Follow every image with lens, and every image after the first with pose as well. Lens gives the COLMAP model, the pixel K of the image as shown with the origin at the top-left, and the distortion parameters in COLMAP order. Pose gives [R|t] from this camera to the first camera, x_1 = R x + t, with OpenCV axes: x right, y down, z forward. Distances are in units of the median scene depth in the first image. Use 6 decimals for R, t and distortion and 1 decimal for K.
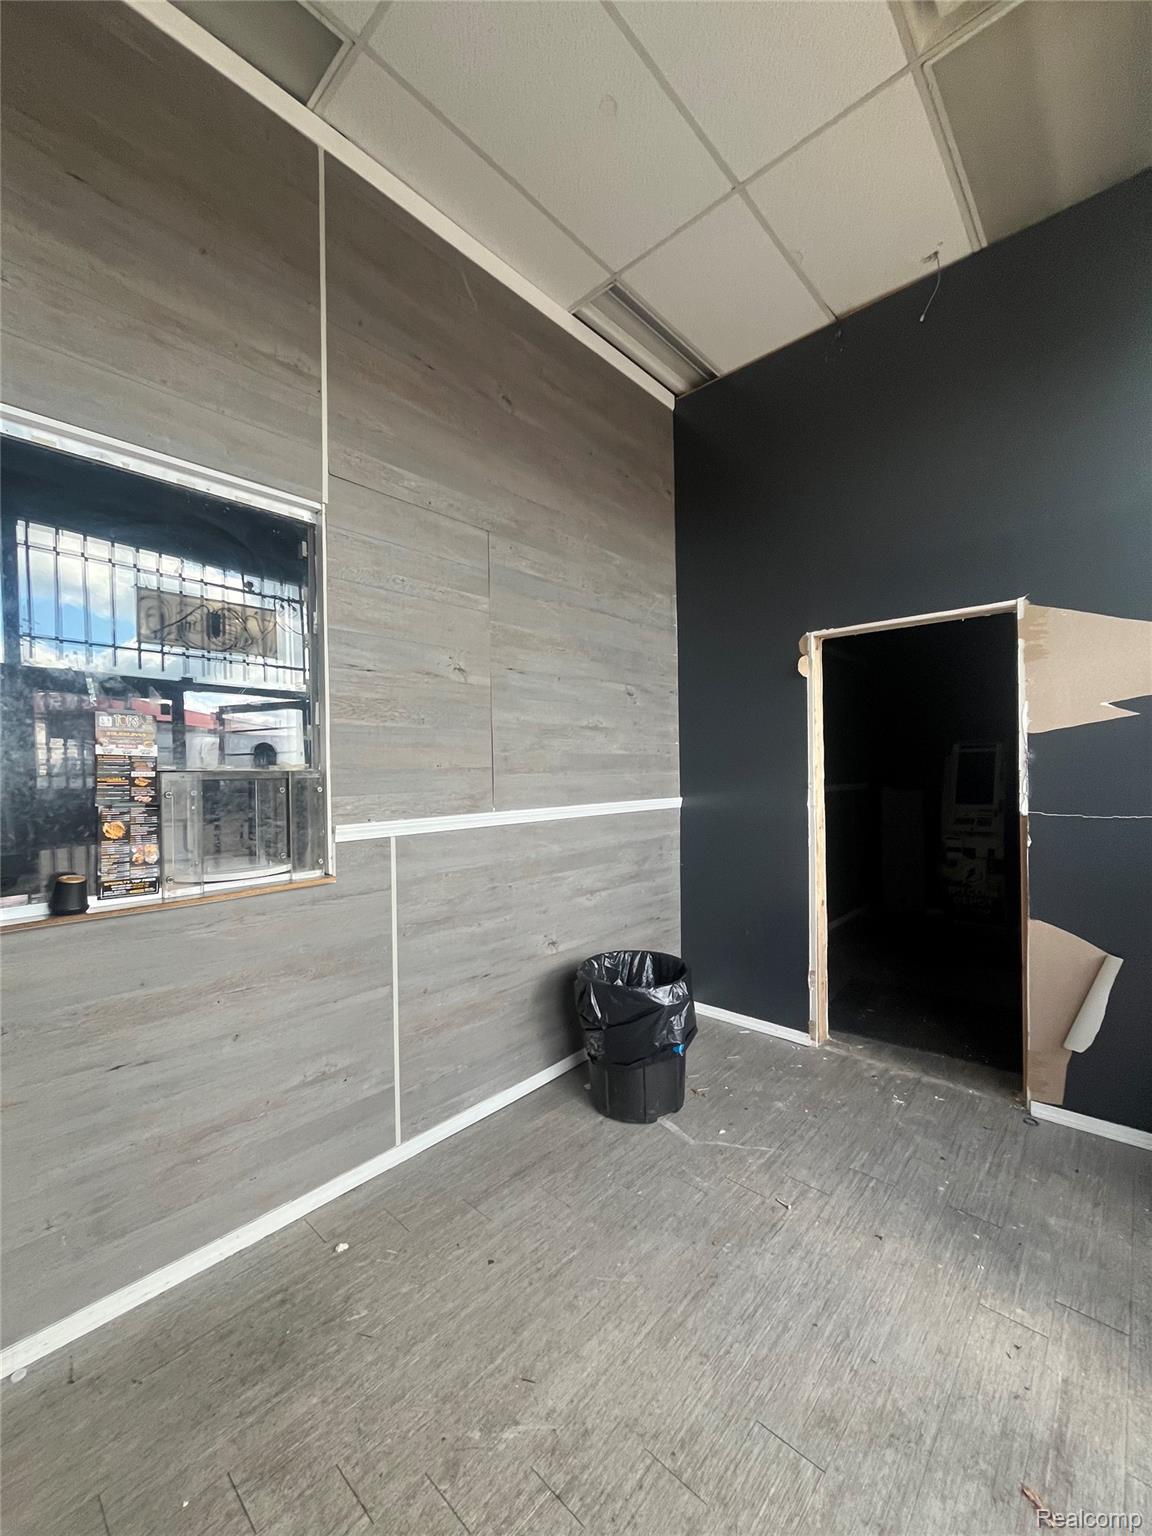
lens RADIAL K [[620.1, 0, 582.6], [0, 620.1, 771.4], [0, 0, 1]] dist [-0.001845, -0.000130]
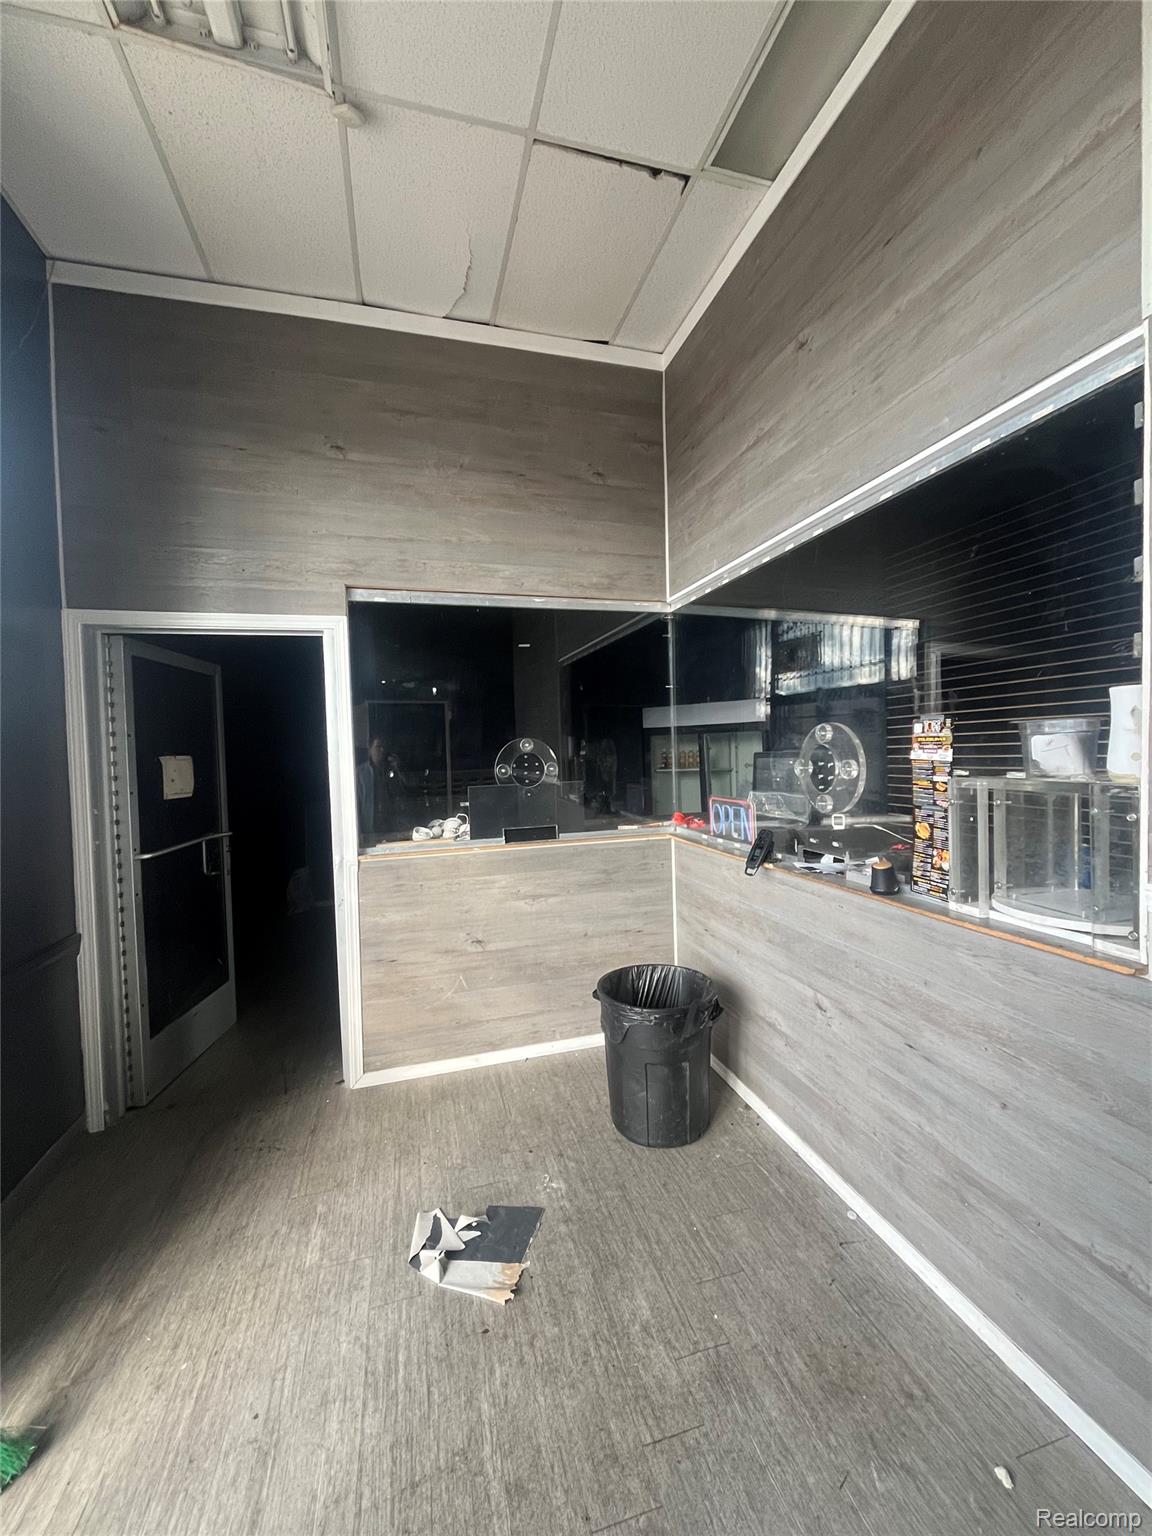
lens RADIAL K [[615.2, 0, 576.0], [0, 615.2, 768.0], [0, 0, 1]] dist [-0.000127, -0.000234]
pose [[-0.529985, 0.051331, -0.846452, 0.381464], [0.031358, 0.998670, 0.040927, -0.063143], [0.847427, -0.004852, -0.530890, 0.902574]]
